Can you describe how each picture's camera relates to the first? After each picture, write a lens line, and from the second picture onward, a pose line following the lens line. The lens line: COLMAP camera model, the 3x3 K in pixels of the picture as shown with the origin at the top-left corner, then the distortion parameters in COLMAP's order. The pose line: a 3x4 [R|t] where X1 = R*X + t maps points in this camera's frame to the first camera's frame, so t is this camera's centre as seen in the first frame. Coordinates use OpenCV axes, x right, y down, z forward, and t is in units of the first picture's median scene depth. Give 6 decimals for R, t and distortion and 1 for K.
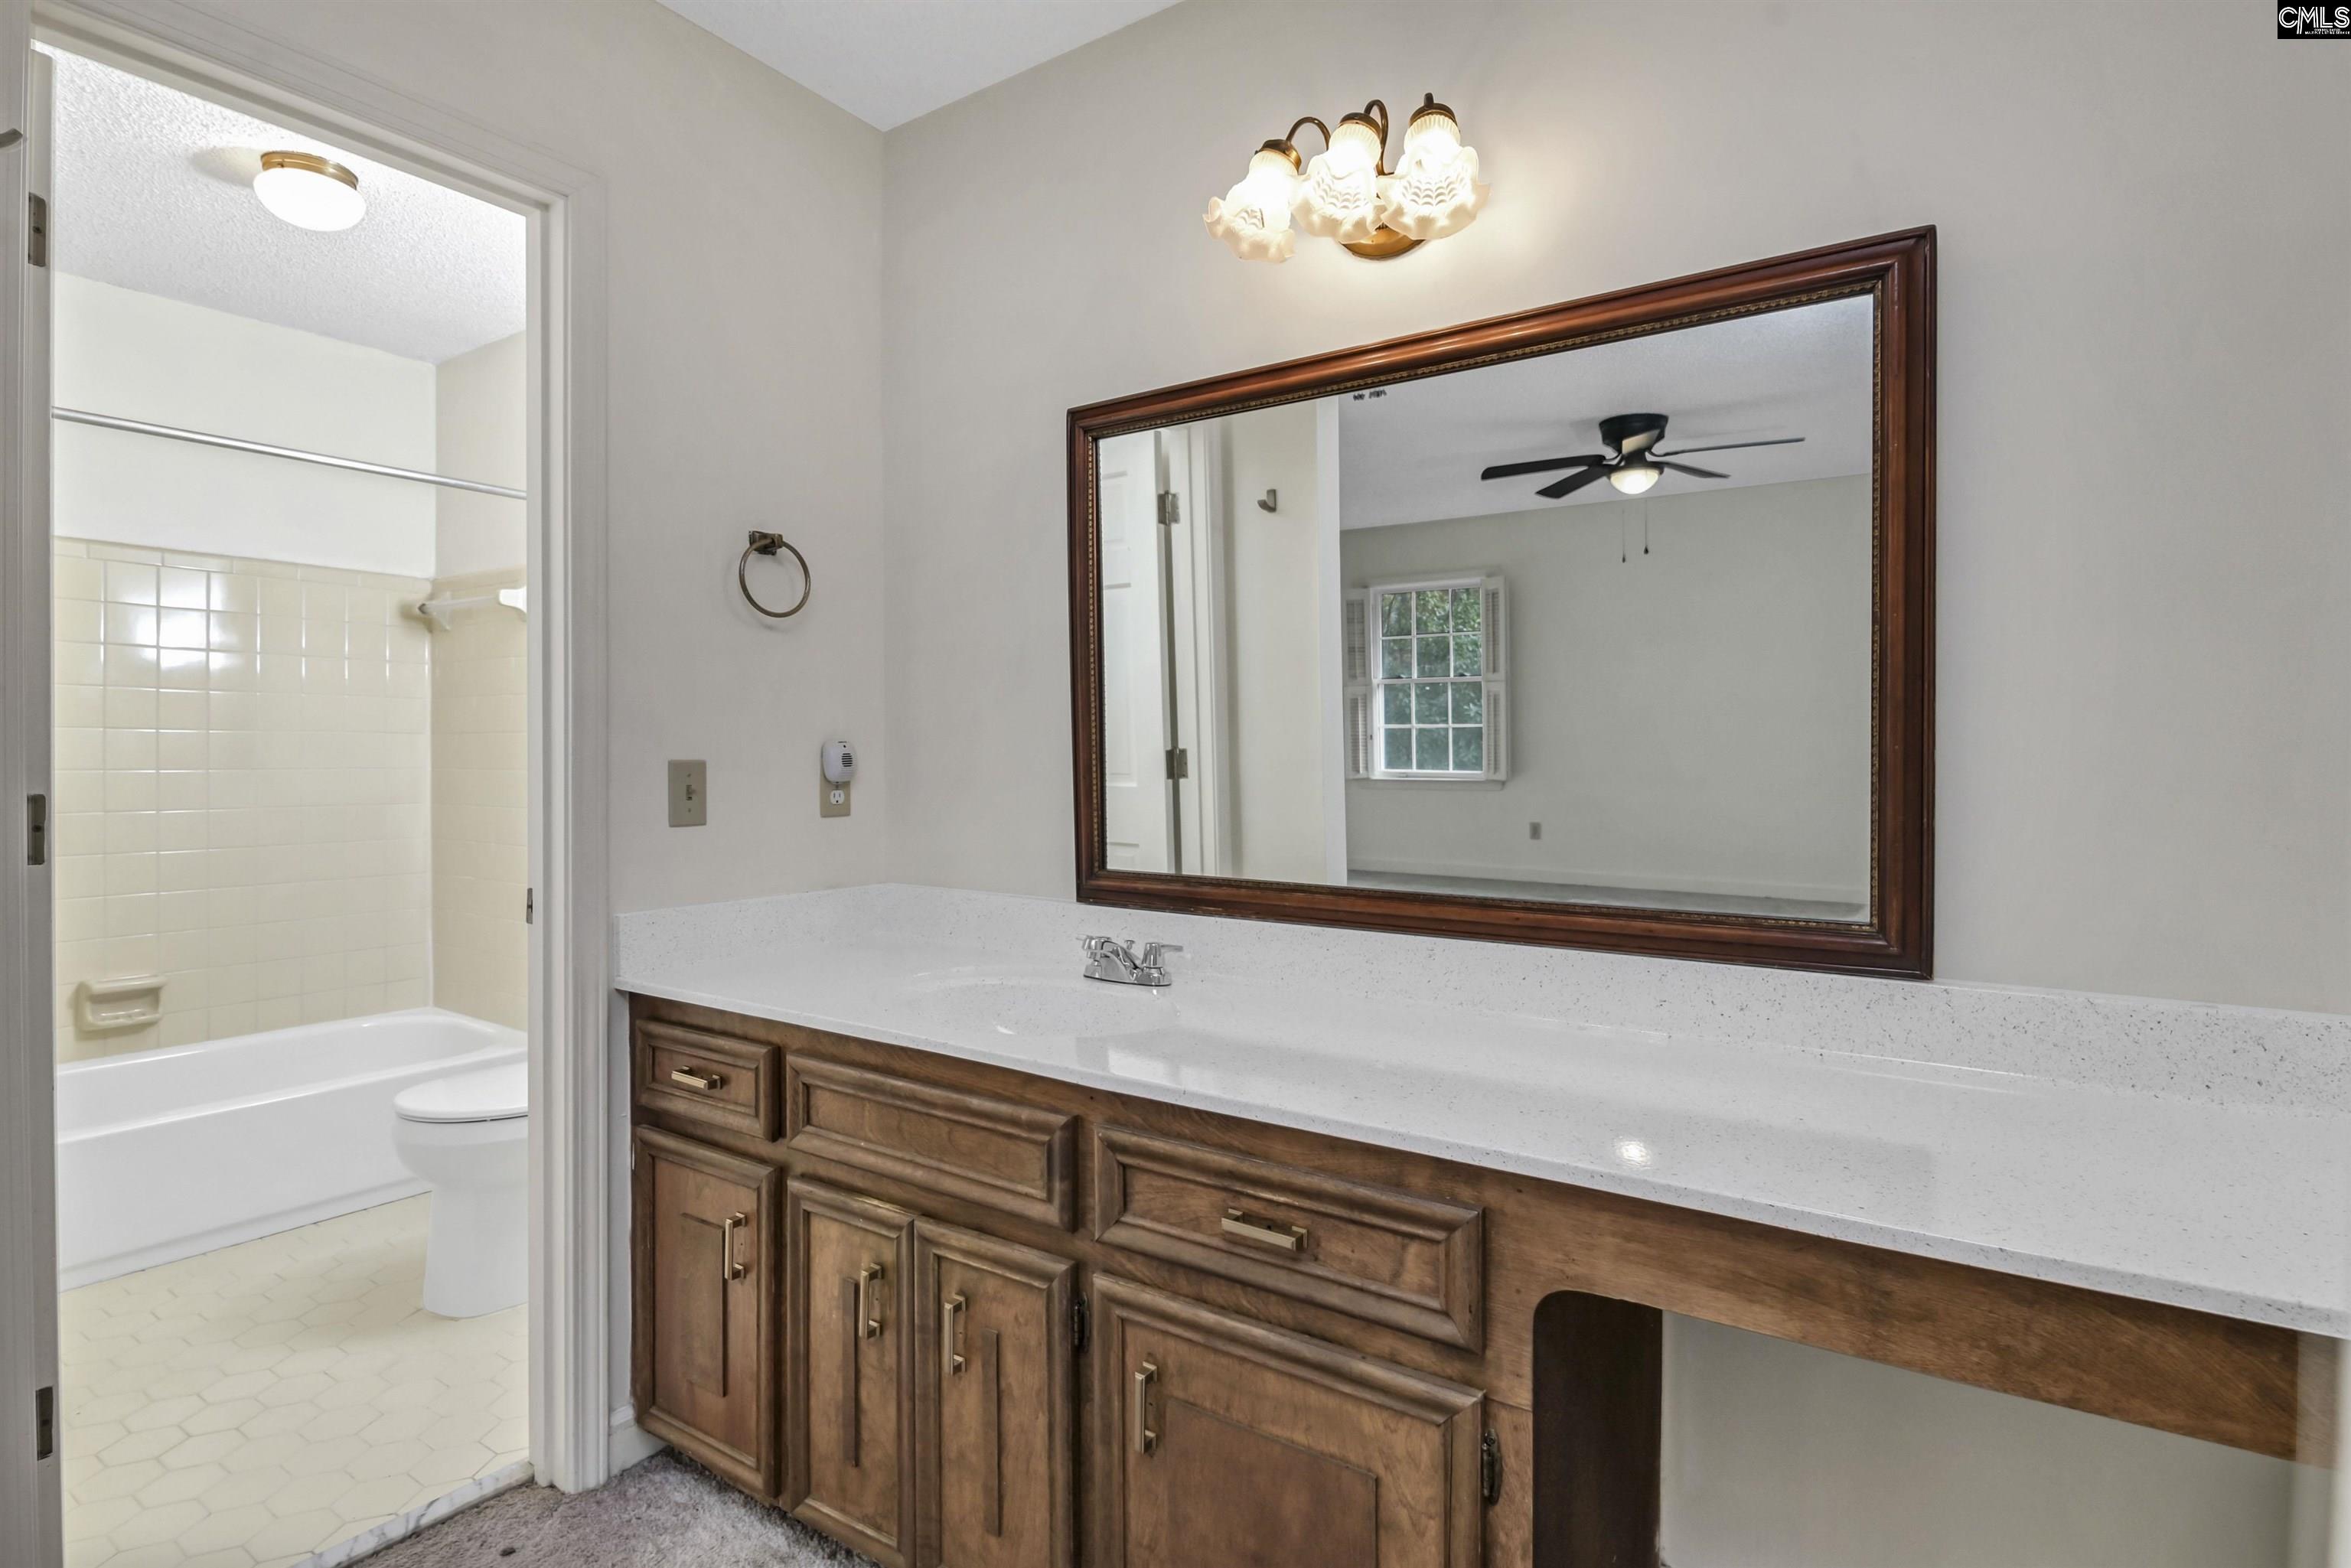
lens RADIAL K [[1180.6, 0, 1178.1], [0, 1180.6, 757.7], [0, 0, 1]] dist [-0.000783, 0.000039]
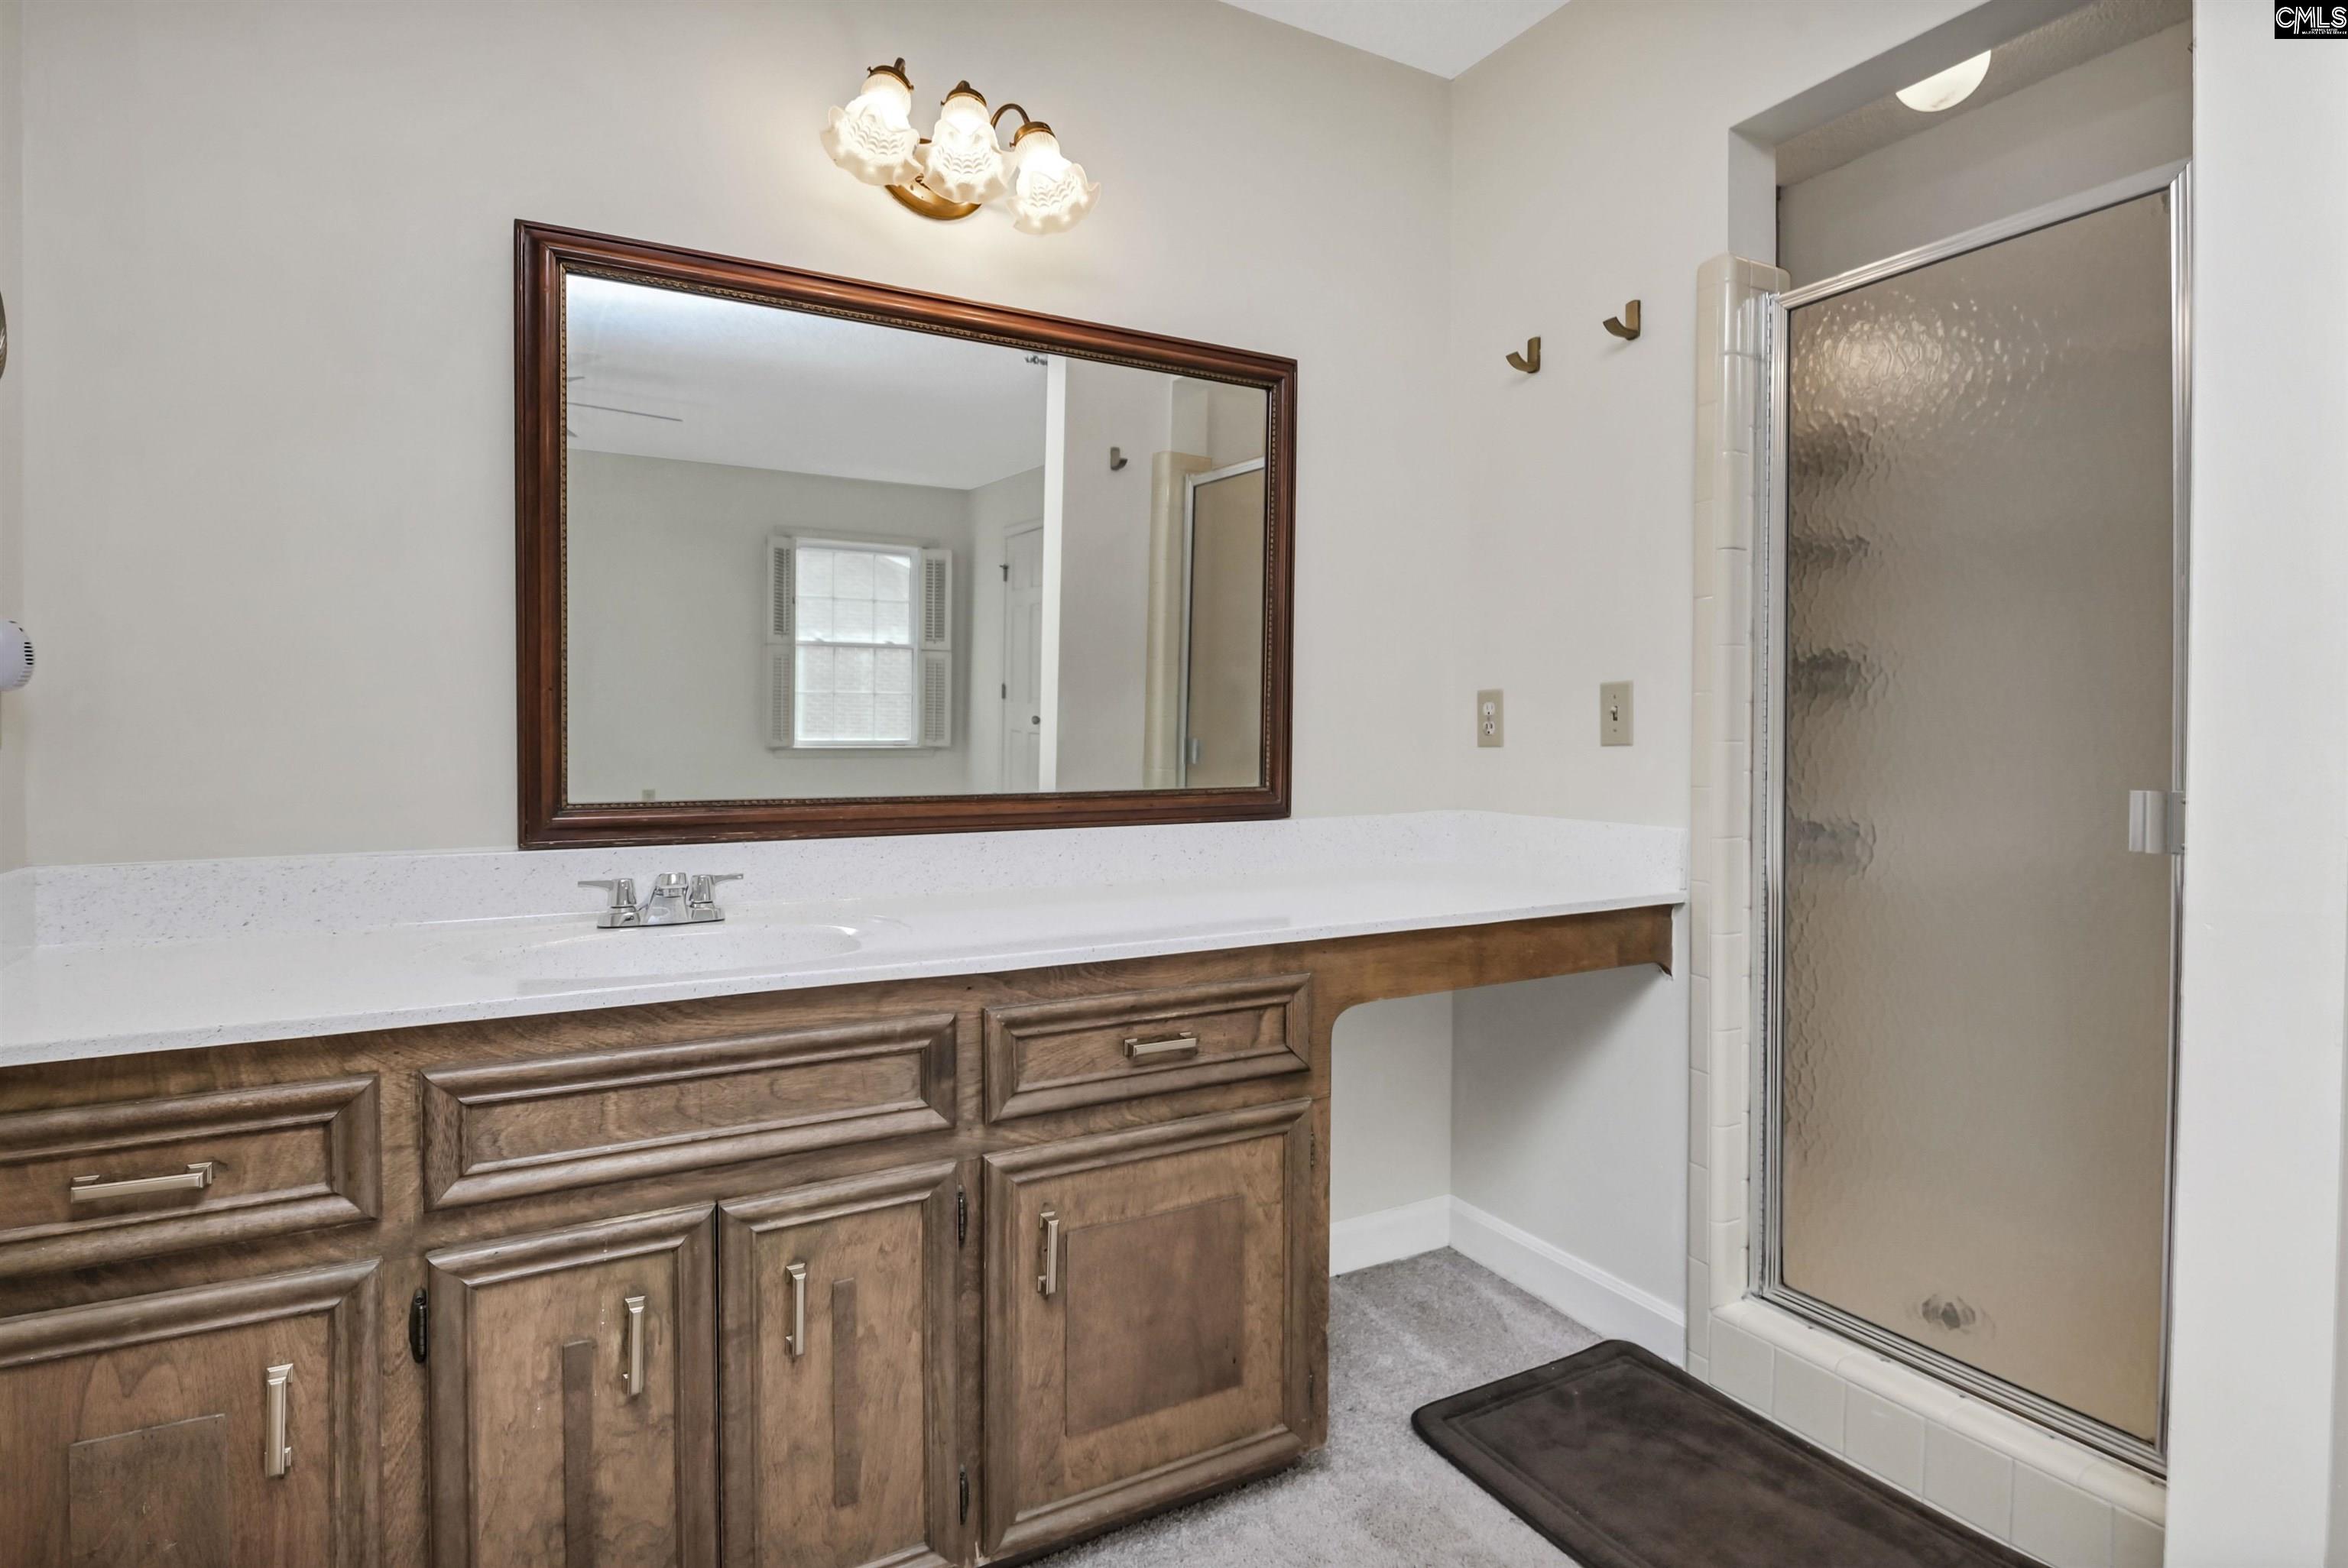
lens RADIAL K [[1222.9, 0, 1177.6], [0, 1222.9, 728.3], [0, 0, 1]] dist [-0.000647, -0.000821]
pose [[0.444451, 0.004894, 0.895790, -0.955970], [0.000559, 0.999983, -0.005741, 0.073421], [-0.895803, 0.003053, 0.444441, 0.382933]]
